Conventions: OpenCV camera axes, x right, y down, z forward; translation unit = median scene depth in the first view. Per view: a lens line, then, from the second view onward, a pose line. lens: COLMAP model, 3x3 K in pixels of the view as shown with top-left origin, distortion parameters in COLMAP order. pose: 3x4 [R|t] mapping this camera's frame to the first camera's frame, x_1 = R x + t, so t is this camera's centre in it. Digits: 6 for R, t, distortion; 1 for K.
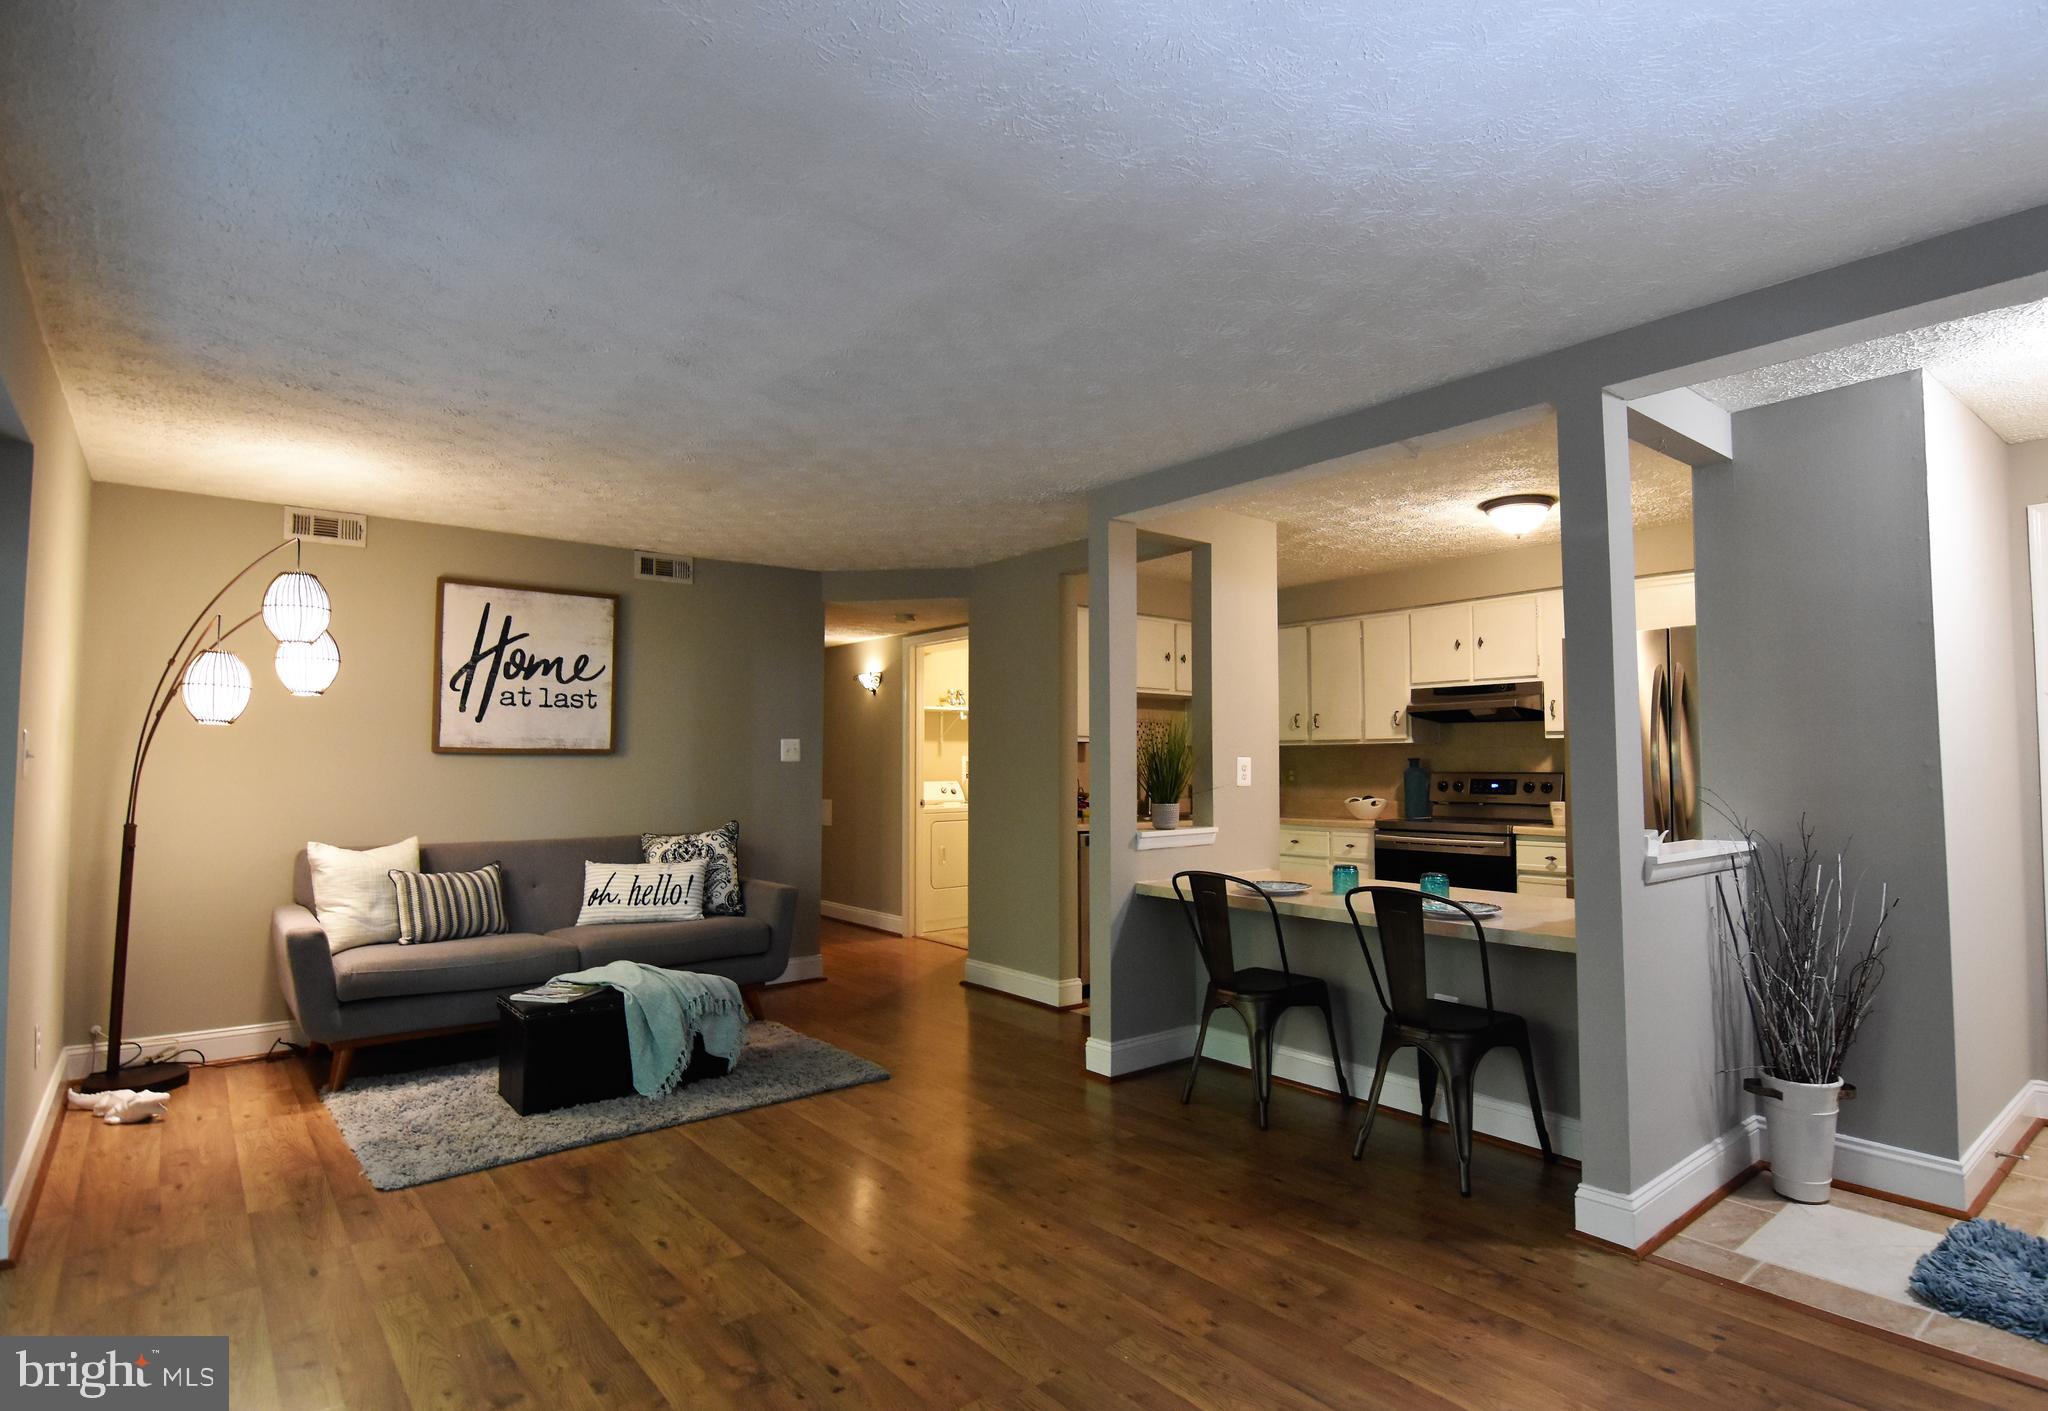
lens RADIAL K [[1063.6, 0, 1068.1], [0, 1063.6, 707.8], [0, 0, 1]] dist [-0.003536, -0.011584]
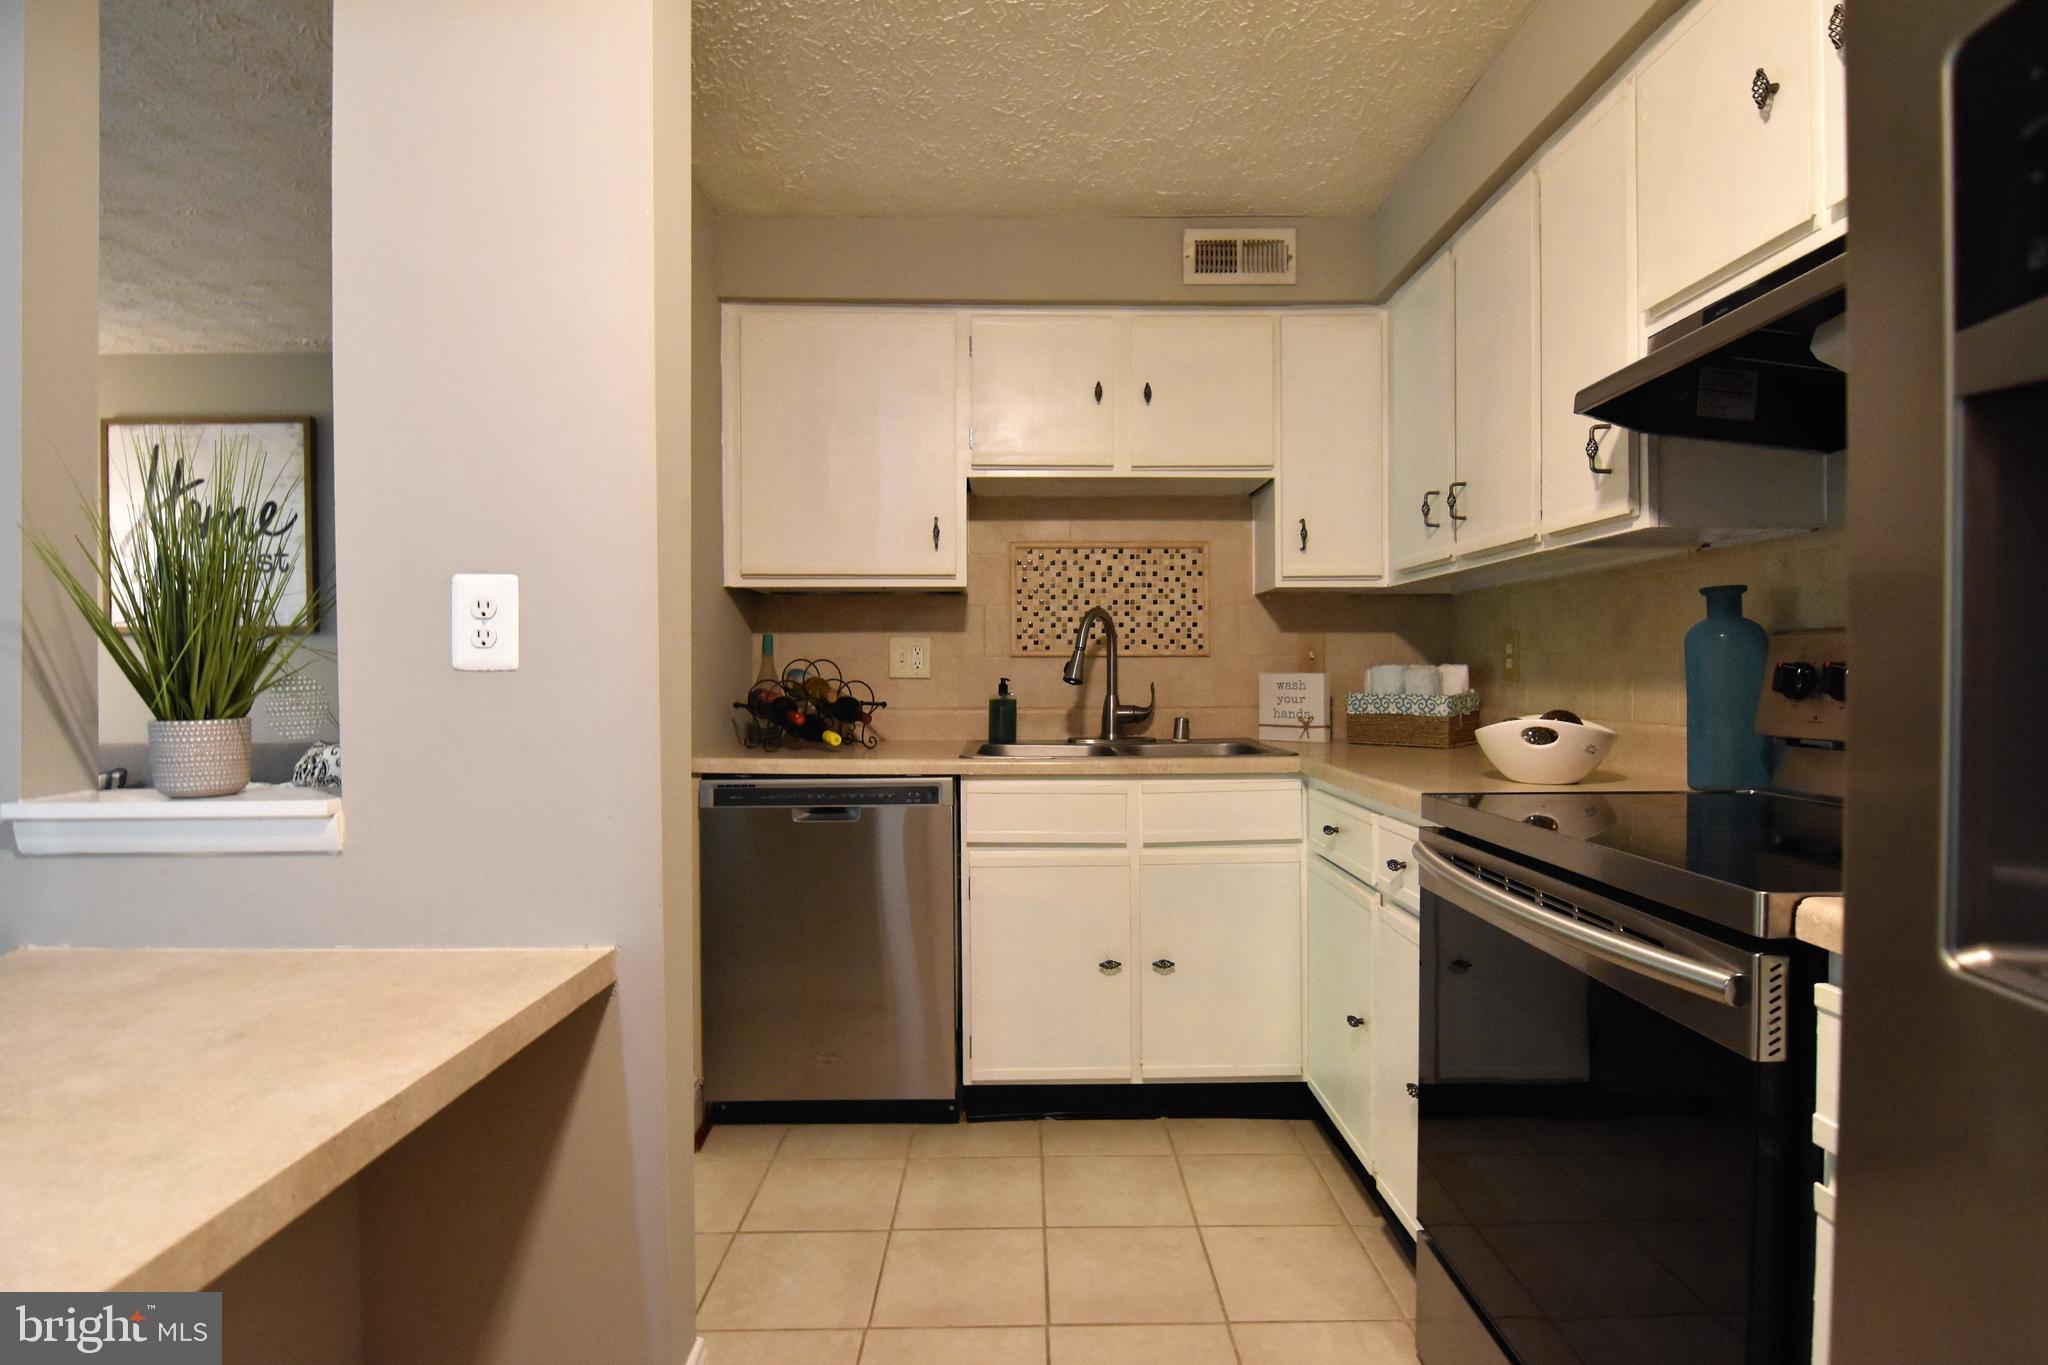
lens RADIAL K [[1026.2, 0, 1031.5], [0, 1026.2, 682.7], [0, 0, 1]] dist [-0.000873, -0.016793]
pose [[0.774122, 0.004240, -0.633022, 0.484174], [0.039493, 0.997706, 0.054978, 0.069325], [0.631804, -0.067560, 0.772179, 0.895821]]
